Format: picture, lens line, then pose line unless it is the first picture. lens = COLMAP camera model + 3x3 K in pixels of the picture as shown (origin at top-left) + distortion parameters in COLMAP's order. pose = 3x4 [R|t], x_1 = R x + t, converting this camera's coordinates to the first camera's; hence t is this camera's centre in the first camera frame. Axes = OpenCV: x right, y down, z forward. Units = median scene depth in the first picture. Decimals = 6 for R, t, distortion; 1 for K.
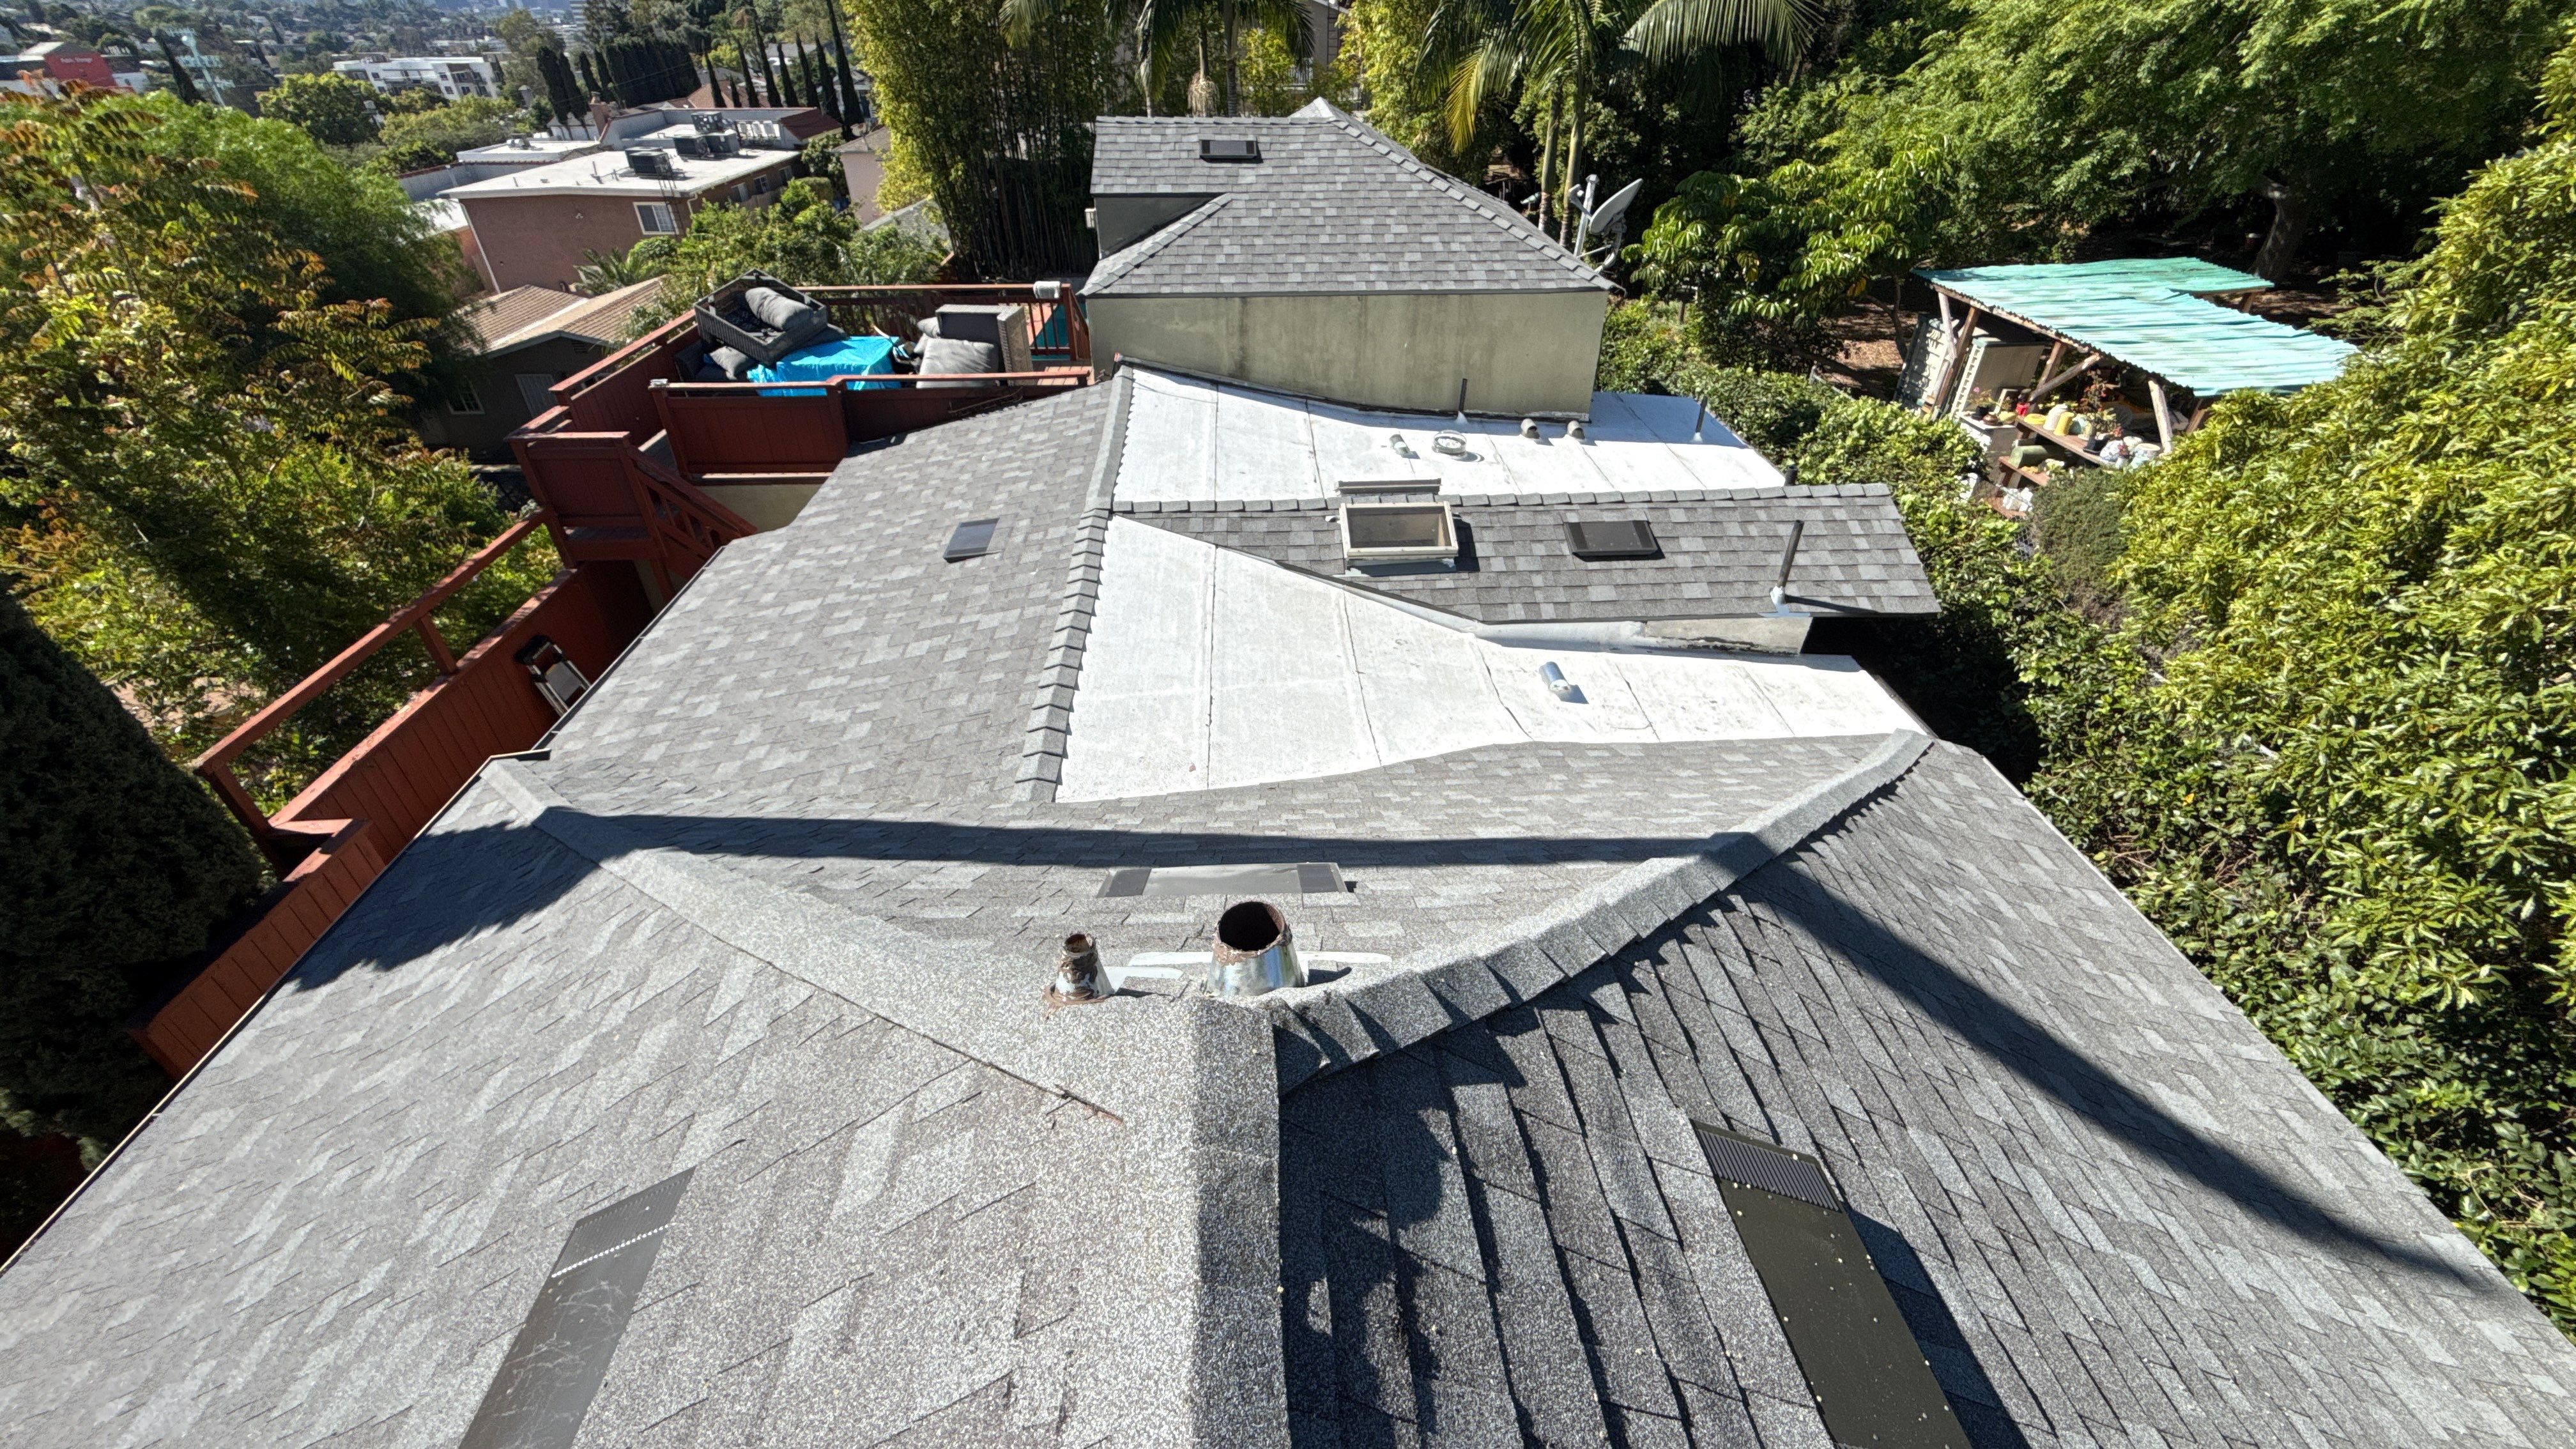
lens RADIAL K [[1024.8, 0, 1291.5], [0, 1024.8, 724.0], [0, 0, 1]] dist [0.000019, 0.000144]
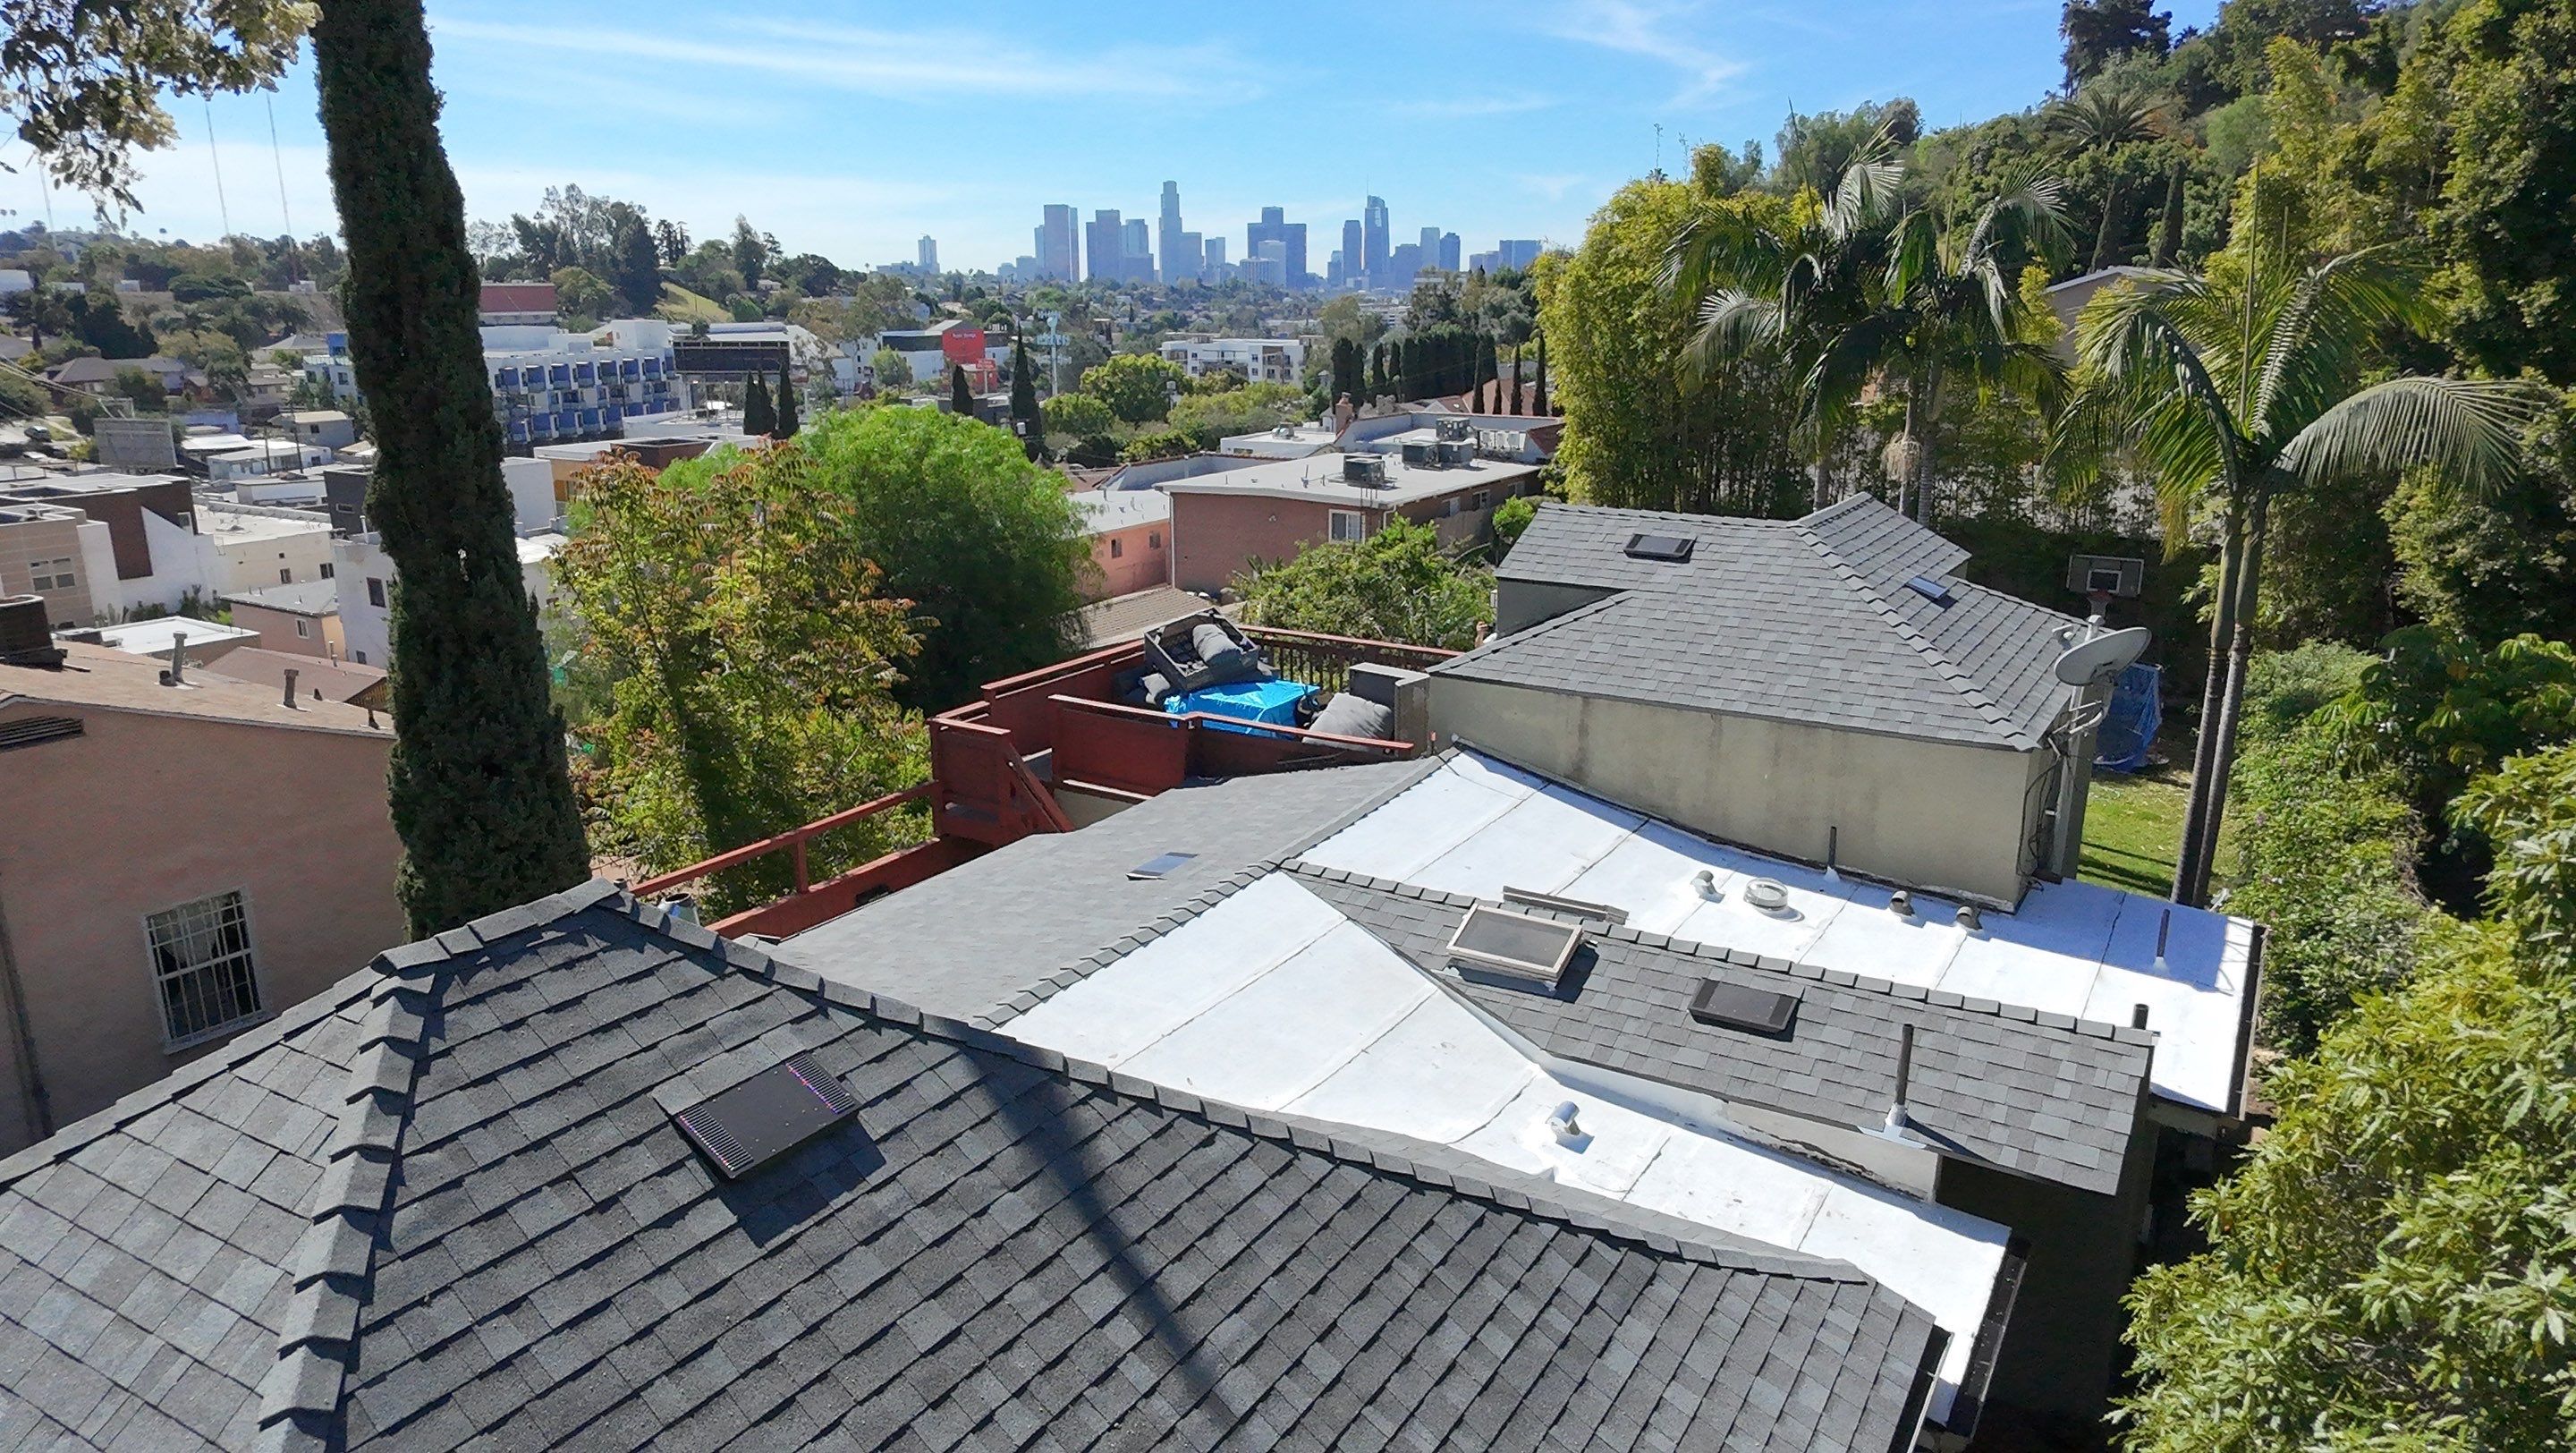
lens RADIAL K [[1649.4, 0, 1289.4], [0, 1649.4, 741.8], [0, 0, 1]] dist [0.001997, 0.005773]
pose [[0.826587, 0.150966, -0.542183, 0.732228], [-0.323920, 0.915413, -0.238945, 0.071453], [0.460249, 0.373133, 0.805570, -0.380613]]
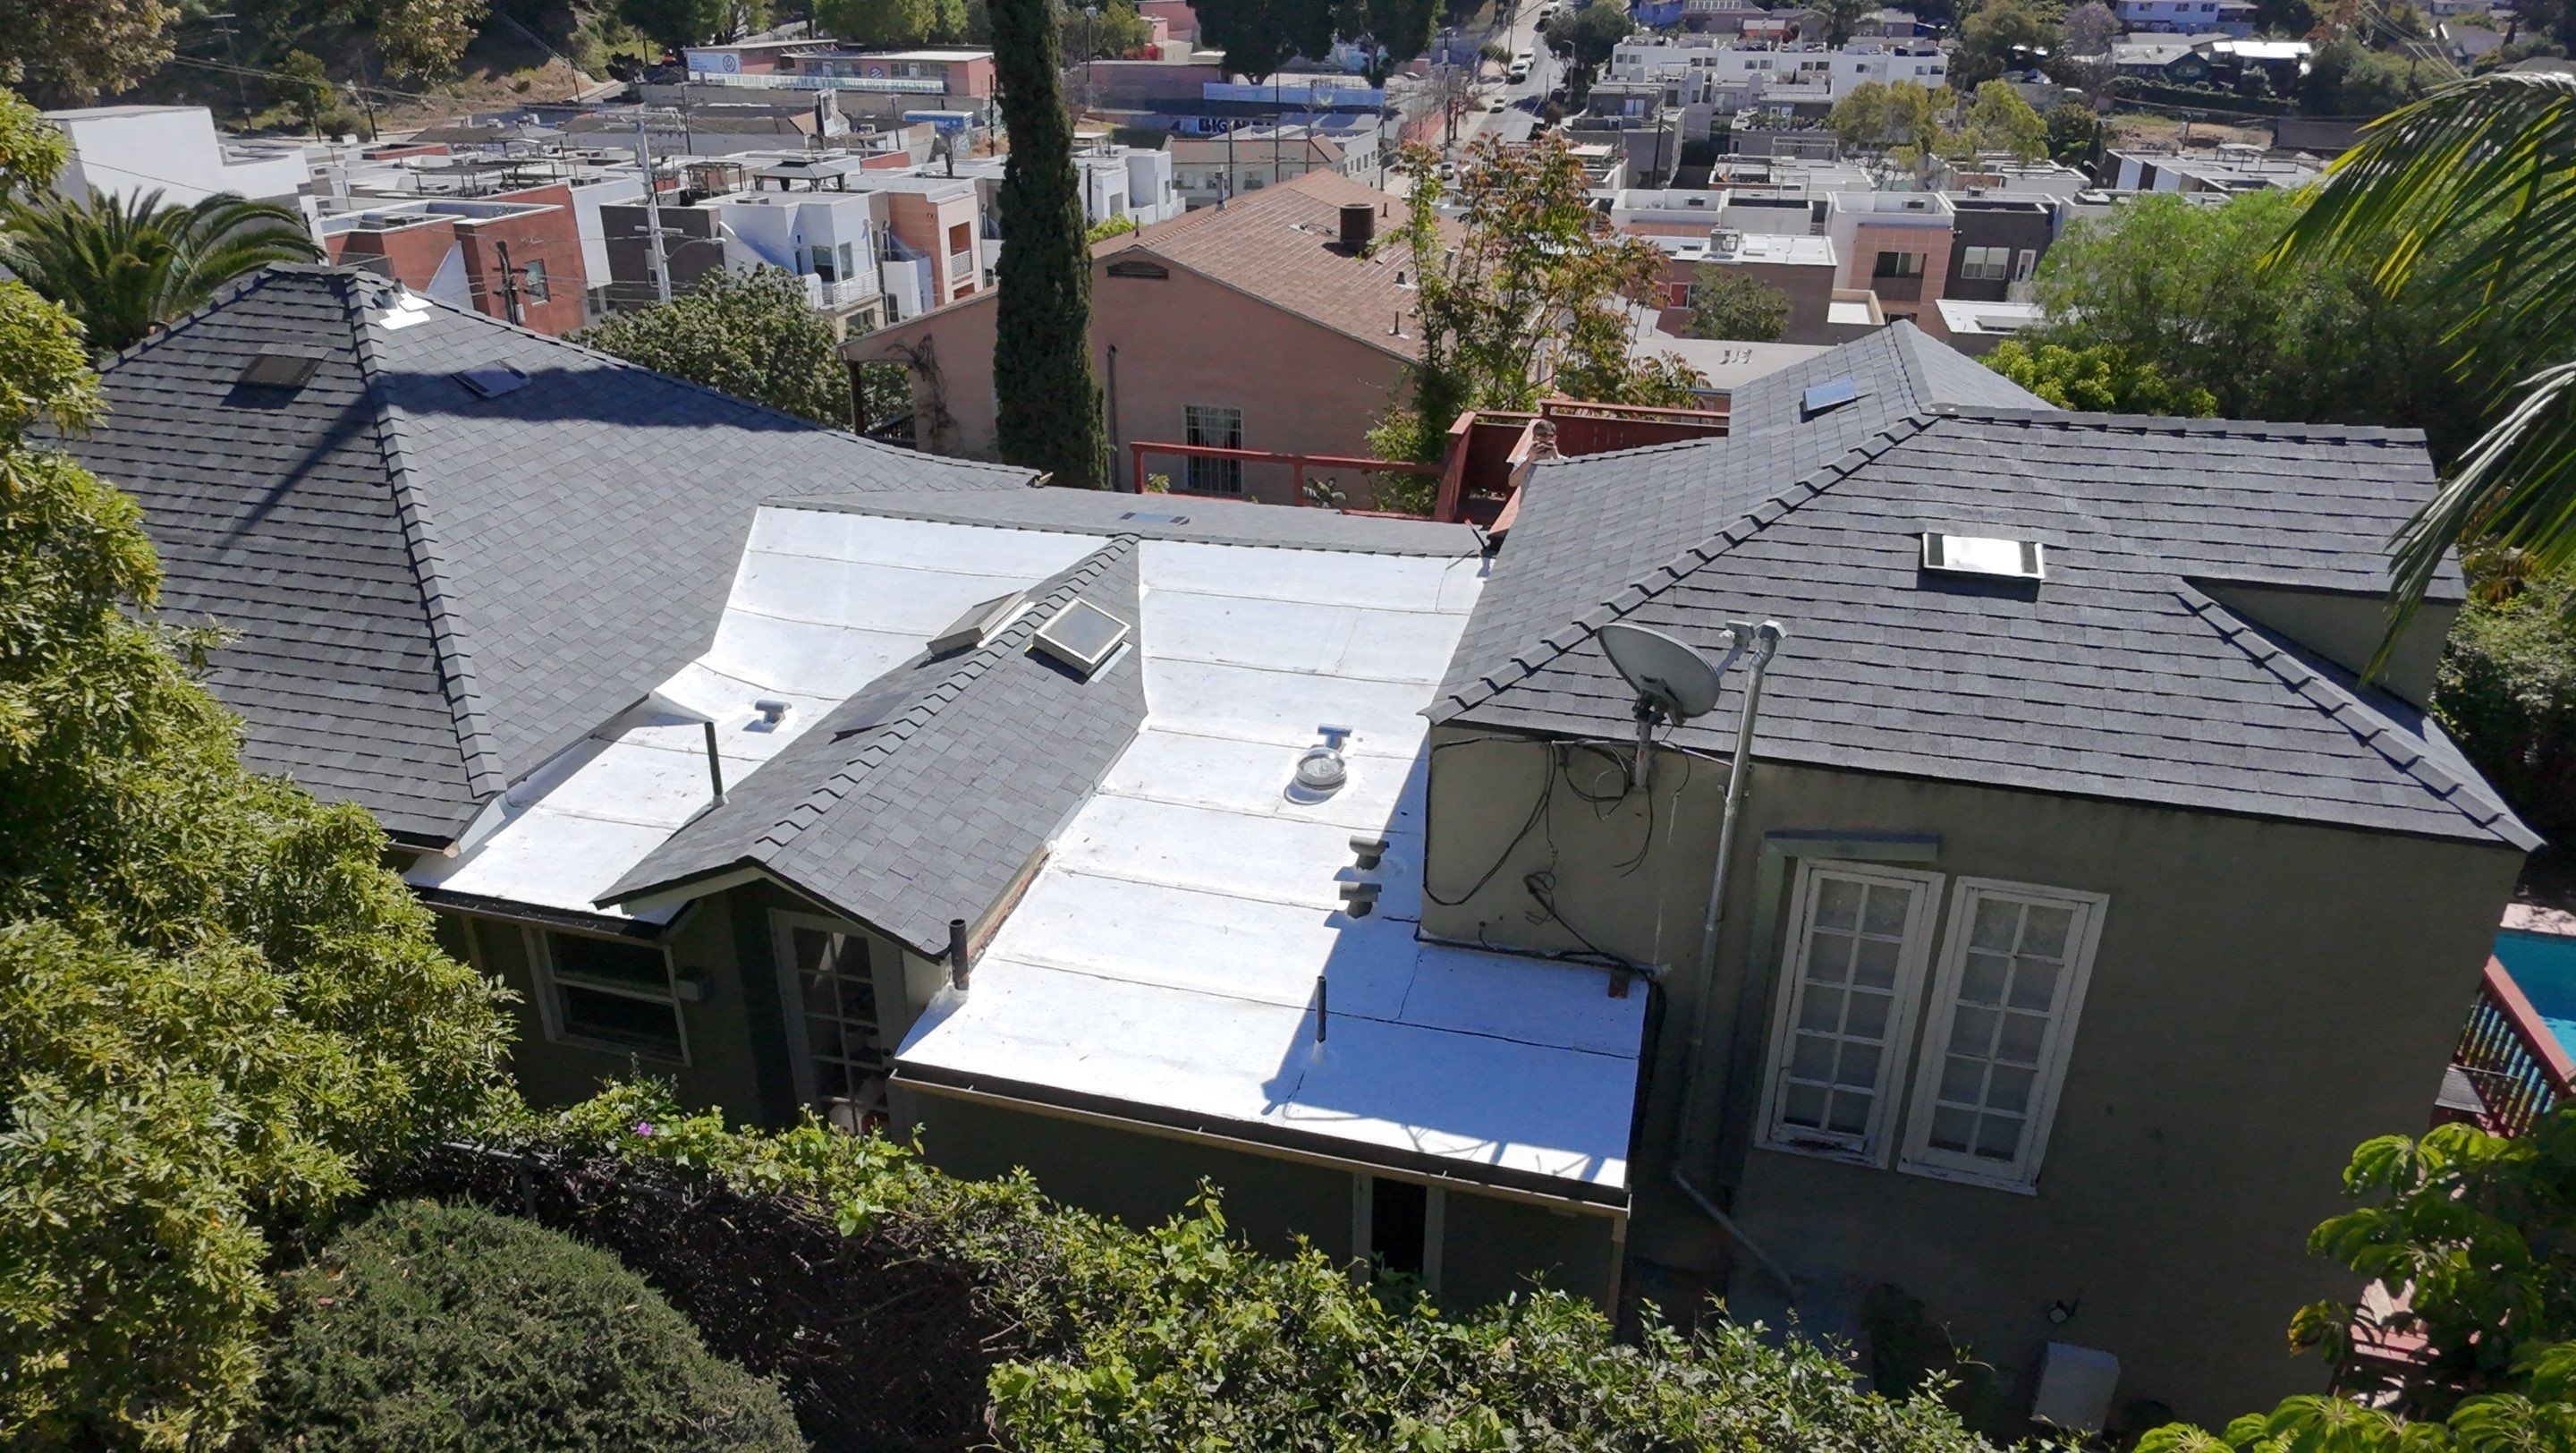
lens RADIAL K [[1649.4, 0, 1289.4], [0, 1649.4, 741.8], [0, 0, 1]] dist [0.001997, 0.005773]
pose [[-0.304344, 0.404599, -0.862365, 1.512966], [-0.554016, 0.661260, 0.505768, -1.139914], [0.774881, 0.631692, 0.022904, 1.300734]]
